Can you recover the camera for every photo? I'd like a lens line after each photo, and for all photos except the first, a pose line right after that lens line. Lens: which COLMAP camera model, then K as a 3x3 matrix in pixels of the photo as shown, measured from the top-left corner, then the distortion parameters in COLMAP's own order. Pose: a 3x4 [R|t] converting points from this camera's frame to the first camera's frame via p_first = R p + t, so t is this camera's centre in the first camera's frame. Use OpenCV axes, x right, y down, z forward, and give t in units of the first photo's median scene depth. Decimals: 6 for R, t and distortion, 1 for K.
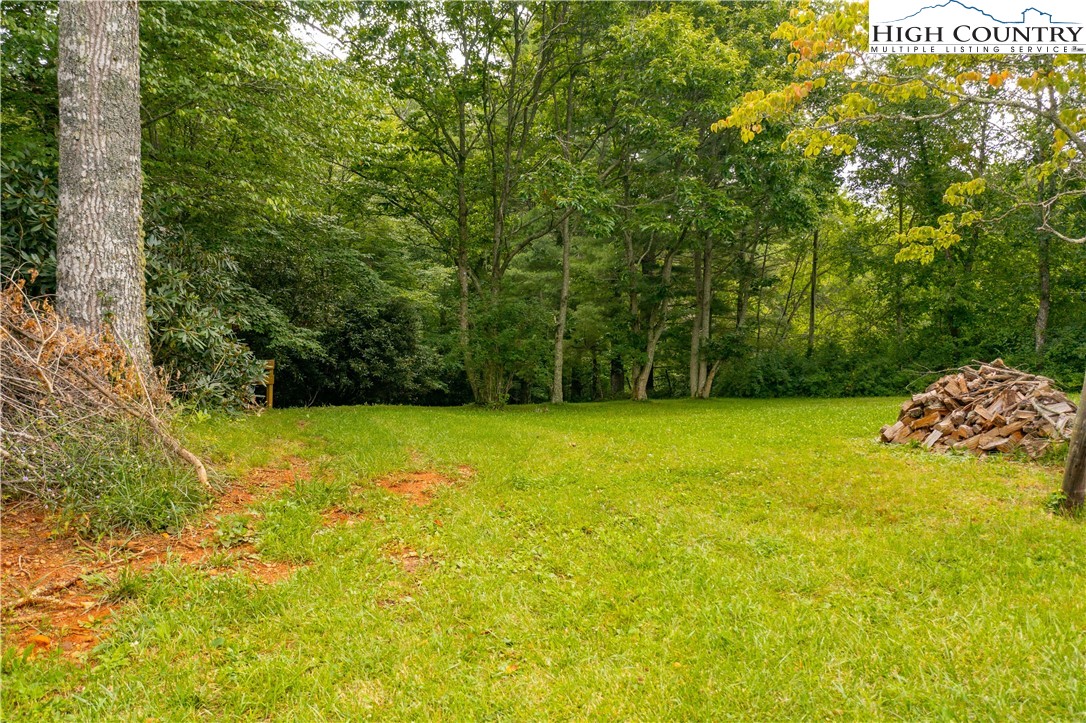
lens RADIAL K [[856.2, 0, 539.2], [0, 856.2, 366.1], [0, 0, 1]] dist [-0.010599, 0.019077]
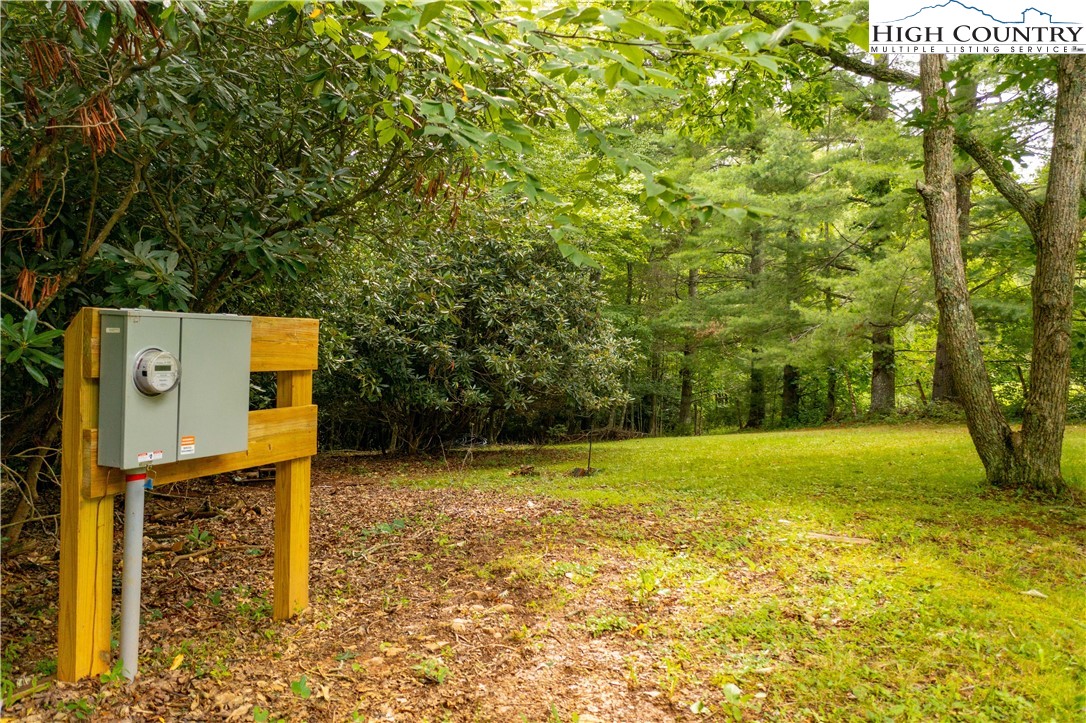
lens RADIAL K [[856.2, 0, 539.2], [0, 856.2, 366.1], [0, 0, 1]] dist [-0.010599, 0.019077]
pose [[0.998990, -0.005703, -0.044560, -0.180743], [0.005825, 0.999980, 0.002608, 0.001587], [0.044544, -0.002865, 0.999003, 0.581221]]
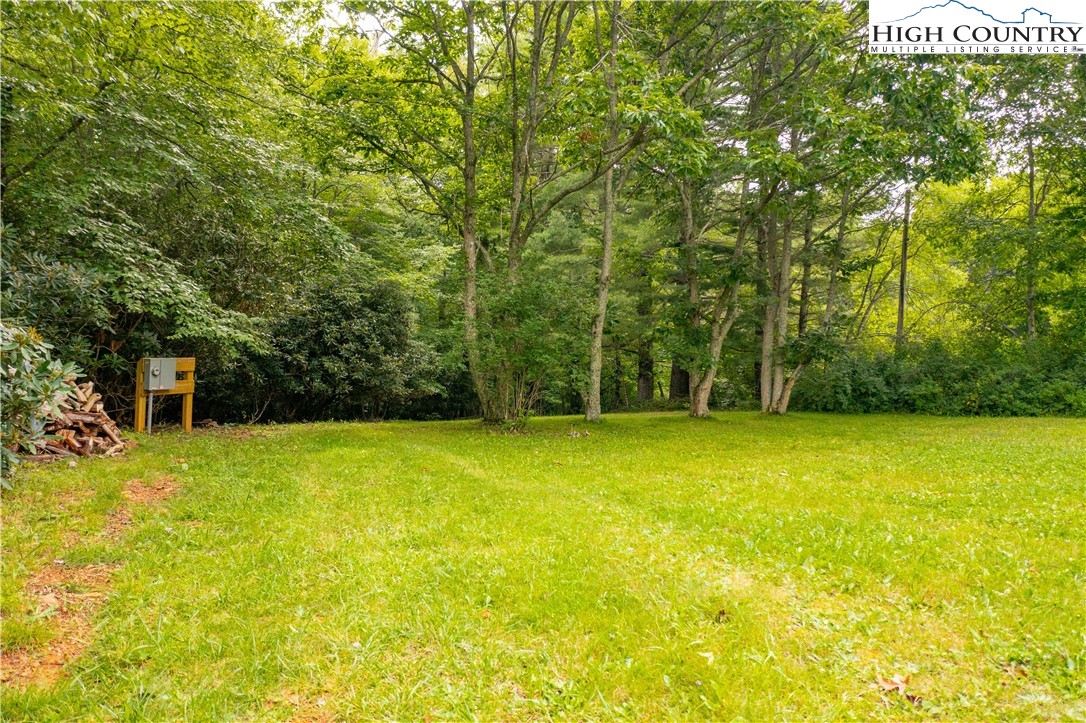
lens RADIAL K [[856.2, 0, 539.2], [0, 856.2, 366.1], [0, 0, 1]] dist [-0.010599, 0.019077]
pose [[0.999921, 0.012395, 0.002182, -0.024578], [-0.012399, 0.999922, 0.001642, -0.003663], [-0.002162, -0.001669, 0.999996, 0.219655]]
